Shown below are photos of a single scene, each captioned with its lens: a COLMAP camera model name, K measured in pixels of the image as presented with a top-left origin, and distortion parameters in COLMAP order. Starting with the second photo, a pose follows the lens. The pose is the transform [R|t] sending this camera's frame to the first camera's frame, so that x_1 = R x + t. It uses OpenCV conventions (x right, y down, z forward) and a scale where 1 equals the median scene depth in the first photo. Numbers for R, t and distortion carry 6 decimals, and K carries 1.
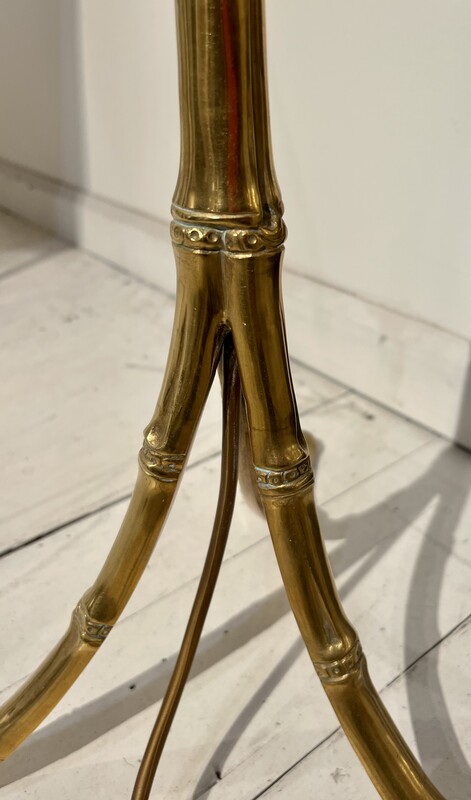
lens RADIAL K [[620.5, 0, 238.8], [0, 620.5, 383.6], [0, 0, 1]] dist [-0.000607, 0.000436]
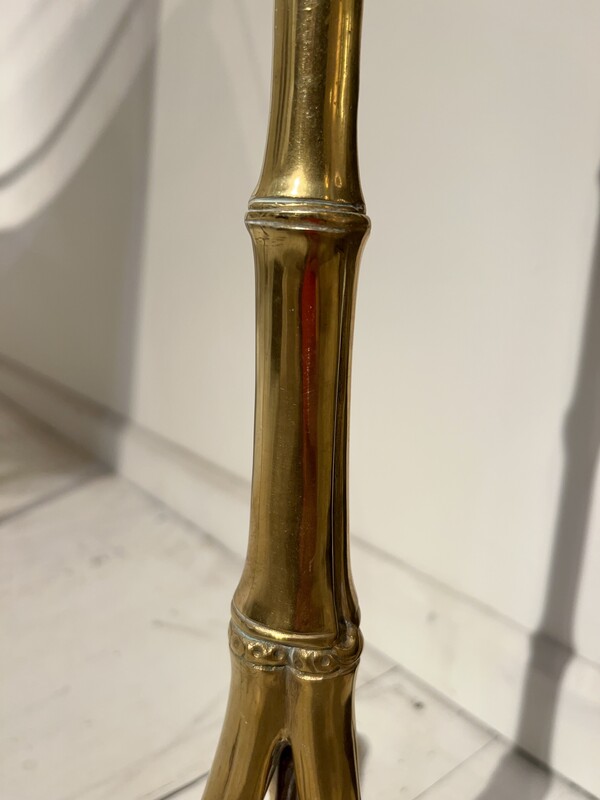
lens RADIAL K [[606.7, 0, 283.5], [0, 606.7, 400.6], [0, 0, 1]] dist [-0.002862, -0.002387]
pose [[0.998458, 0.052197, 0.018879, -0.055060], [-0.045114, 0.961290, -0.271819, -0.275511], [-0.032336, 0.270549, 0.962163, 0.083838]]
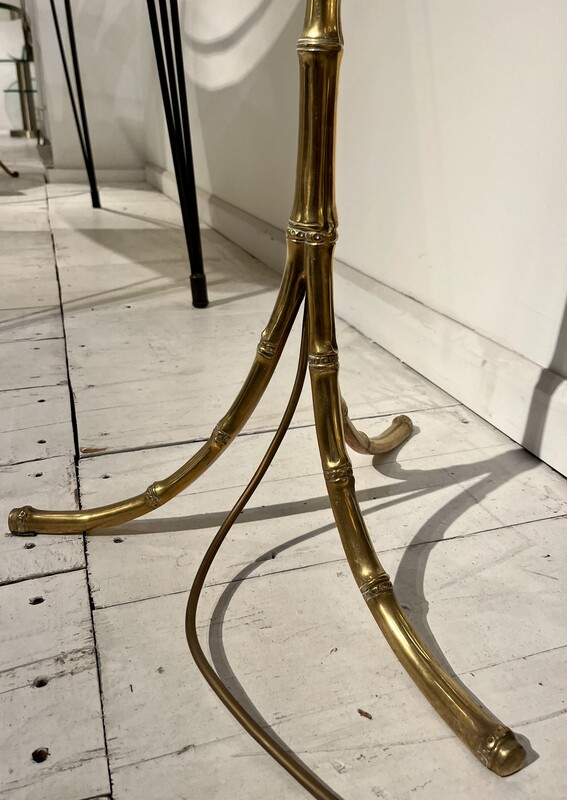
lens RADIAL K [[638.2, 0, 264.1], [0, 638.2, 417.0], [0, 0, 1]] dist [0.028710, -0.033081]
pose [[0.930610, 0.182530, -0.317251, 0.535464], [-0.205683, 0.977769, -0.040781, 0.410560], [0.302755, 0.103205, 0.947464, -0.888129]]
